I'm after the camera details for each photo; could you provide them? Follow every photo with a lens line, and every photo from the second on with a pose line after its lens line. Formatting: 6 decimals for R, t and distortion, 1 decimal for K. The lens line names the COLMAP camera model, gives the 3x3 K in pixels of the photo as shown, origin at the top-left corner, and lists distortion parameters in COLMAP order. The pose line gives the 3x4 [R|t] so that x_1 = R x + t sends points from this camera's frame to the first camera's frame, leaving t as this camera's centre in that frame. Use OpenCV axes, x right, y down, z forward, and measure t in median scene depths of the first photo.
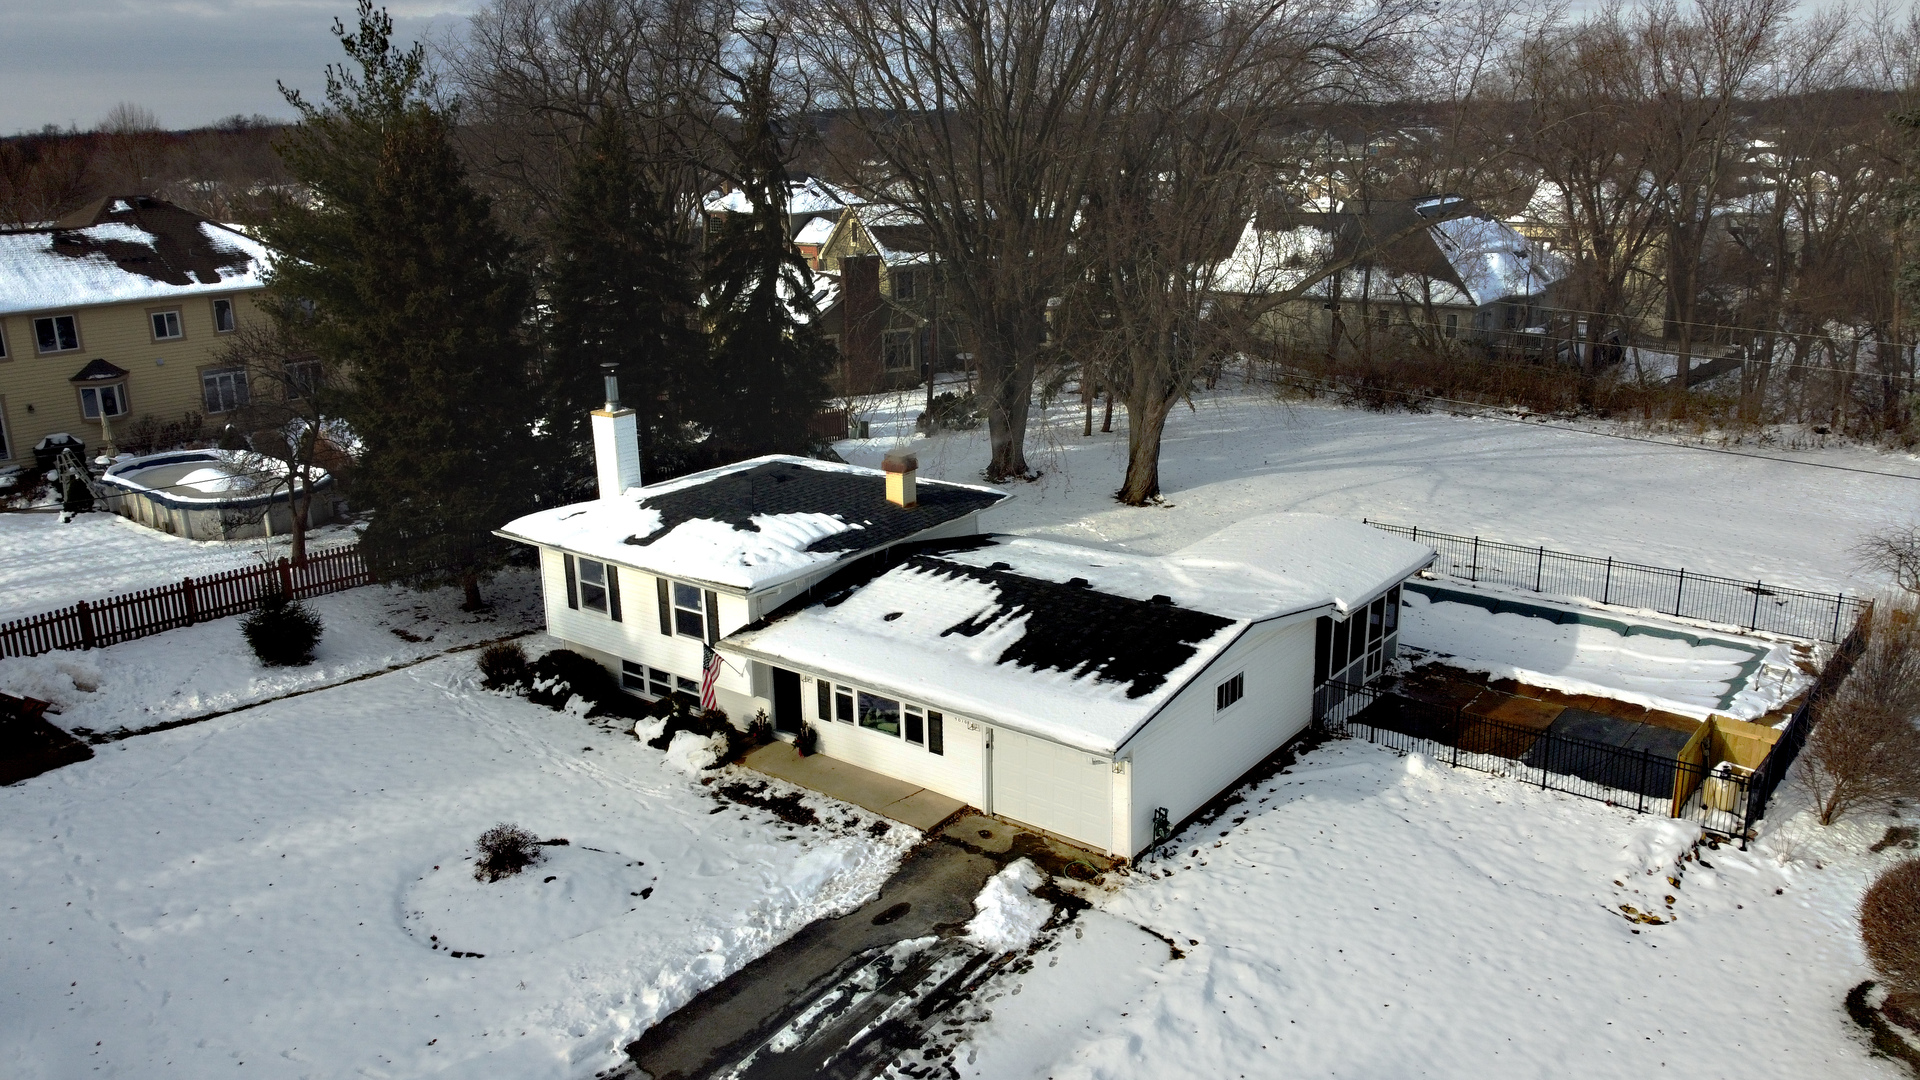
lens RADIAL K [[1430.5, 0, 960.0], [0, 1430.5, 540.0], [0, 0, 1]] dist [0.003254, 0.000441]
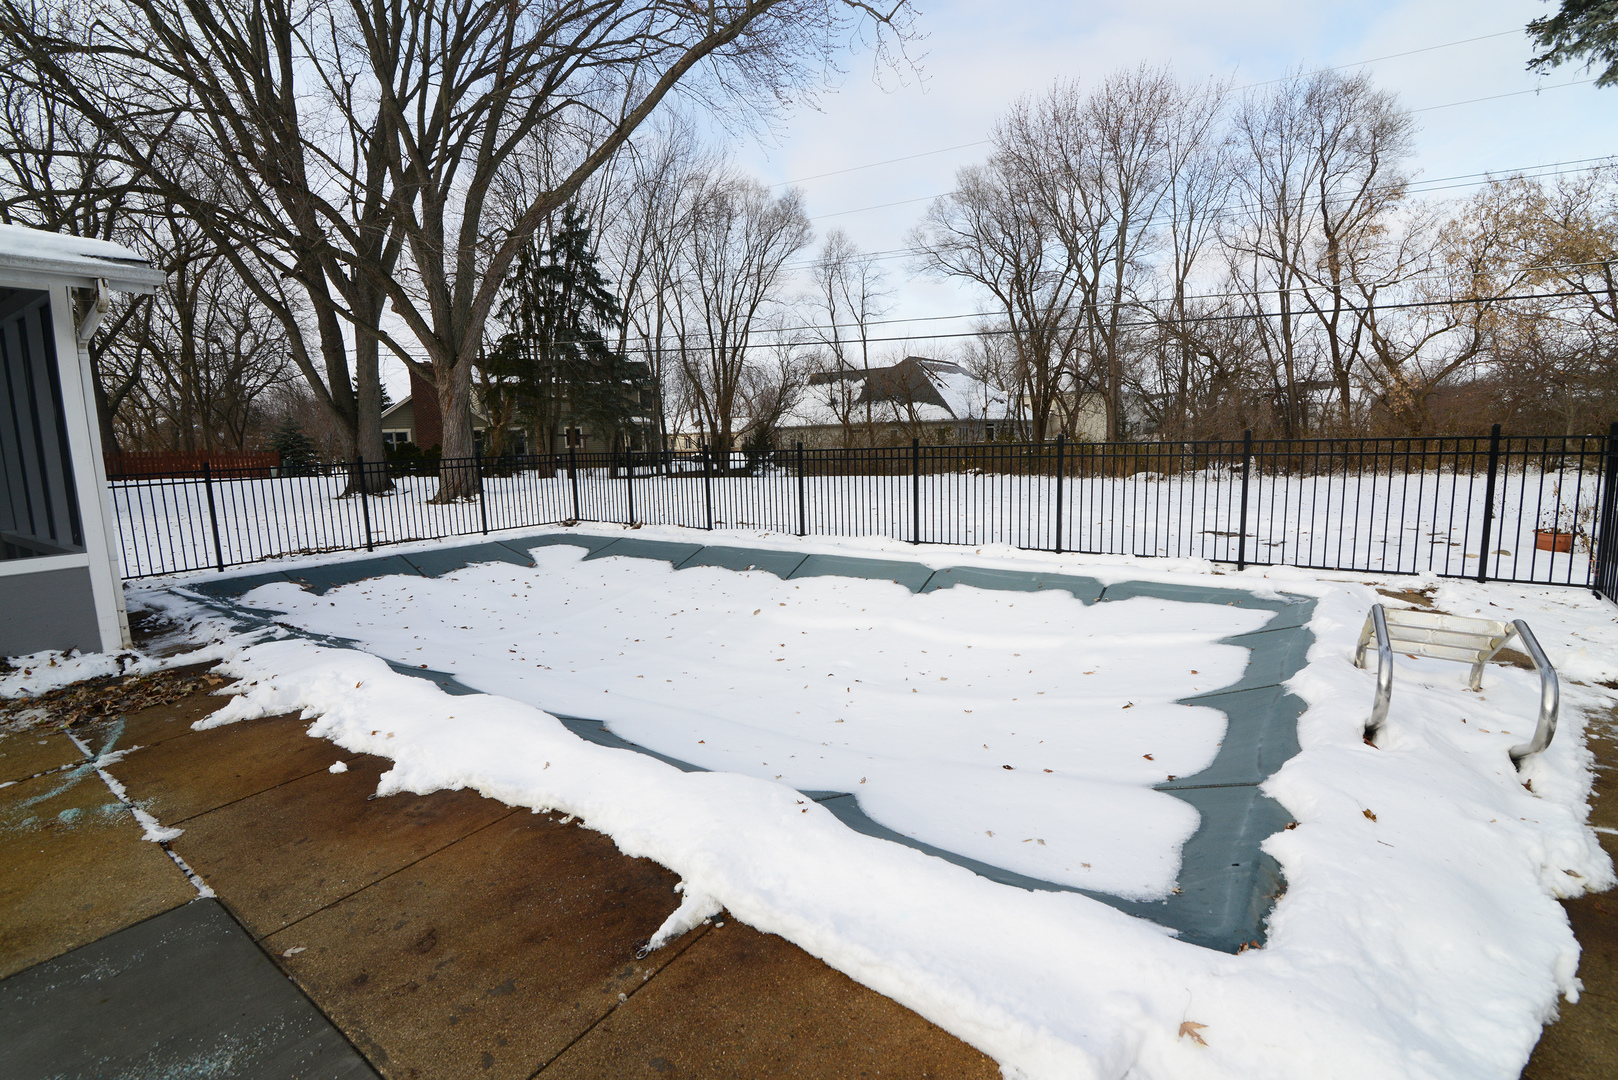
lens RADIAL K [[748.1, 0, 809.0], [0, 748.1, 540.0], [0, 0, 1]] dist [-0.003710, -0.000318]
pose [[0.998303, -0.010252, 0.057330, 0.536888], [0.018217, 0.989957, -0.140192, 0.102595], [-0.055317, 0.140999, 0.988463, 1.016830]]
